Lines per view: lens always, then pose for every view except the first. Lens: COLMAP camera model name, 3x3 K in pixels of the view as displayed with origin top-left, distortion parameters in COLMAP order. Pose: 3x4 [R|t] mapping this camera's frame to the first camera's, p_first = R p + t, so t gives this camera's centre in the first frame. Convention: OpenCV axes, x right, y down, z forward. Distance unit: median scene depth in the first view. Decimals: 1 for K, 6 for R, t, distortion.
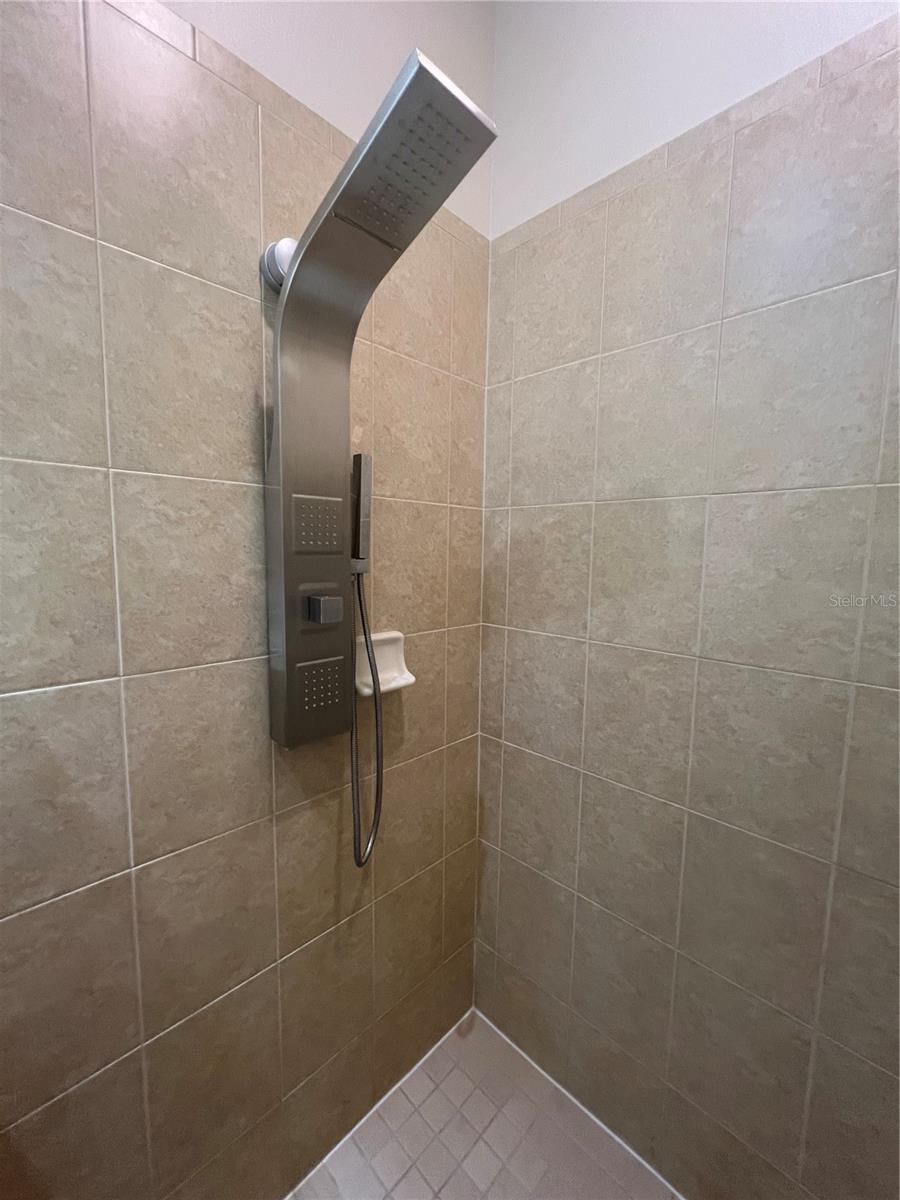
lens RADIAL K [[481.9, 0, 439.9], [0, 481.9, 598.3], [0, 0, 1]] dist [-0.002503, 0.000831]
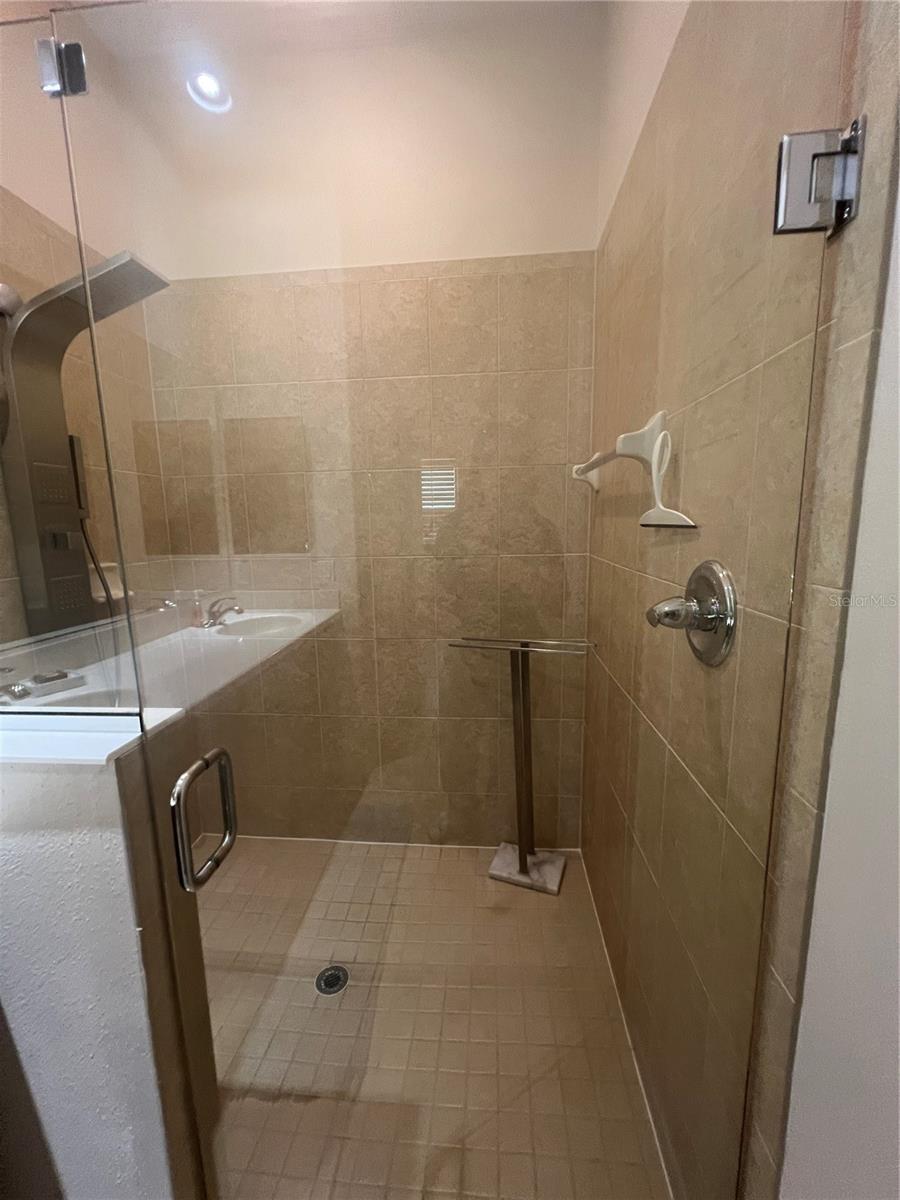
lens RADIAL K [[480.1, 0, 443.3], [0, 480.1, 596.1], [0, 0, 1]] dist [-0.002770, 0.000724]
pose [[0.756813, -0.131675, 0.640231, -0.295557], [0.099651, 0.991292, 0.086079, 0.154802], [-0.645990, -0.001346, 0.763345, -0.768731]]
